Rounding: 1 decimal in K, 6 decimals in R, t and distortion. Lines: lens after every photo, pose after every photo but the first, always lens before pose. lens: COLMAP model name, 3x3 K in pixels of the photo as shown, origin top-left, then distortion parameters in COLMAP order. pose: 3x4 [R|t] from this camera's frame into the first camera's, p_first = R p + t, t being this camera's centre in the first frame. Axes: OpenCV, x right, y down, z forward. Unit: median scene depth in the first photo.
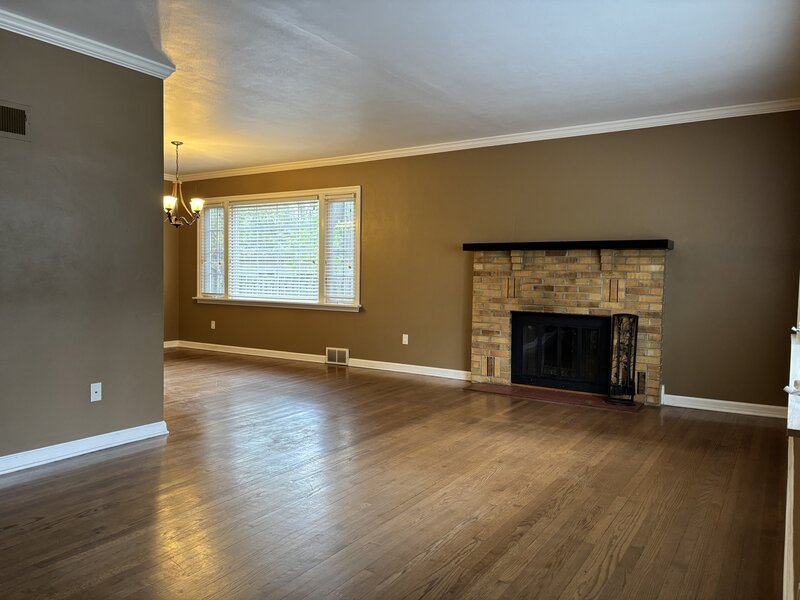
lens RADIAL K [[605.2, 0, 395.2], [0, 605.2, 301.2], [0, 0, 1]] dist [0.057039, -0.091090]
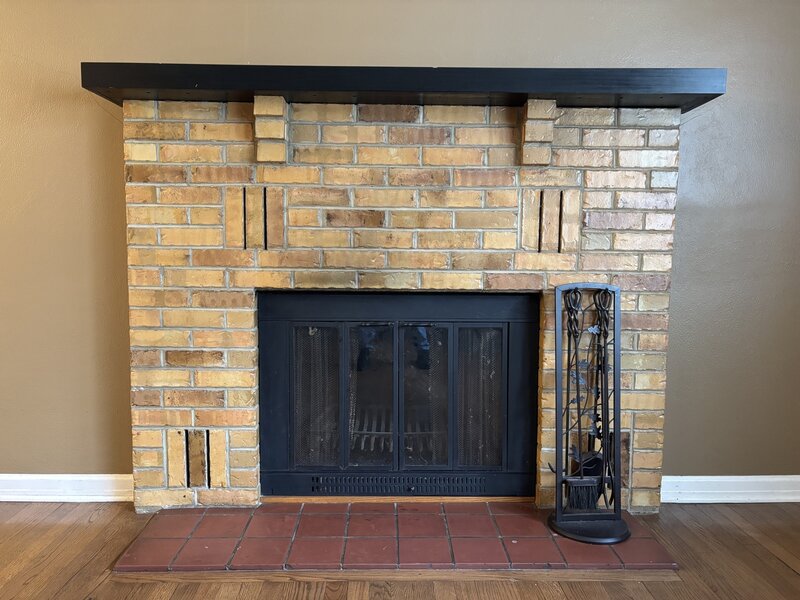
lens RADIAL K [[605.2, 0, 395.2], [0, 605.2, 301.2], [0, 0, 1]] dist [0.057039, -0.091090]
pose [[0.835345, -0.058147, 0.546643, 0.073613], [0.029673, 0.997710, 0.060783, 0.005230], [-0.548925, -0.034555, 0.835157, 0.696164]]
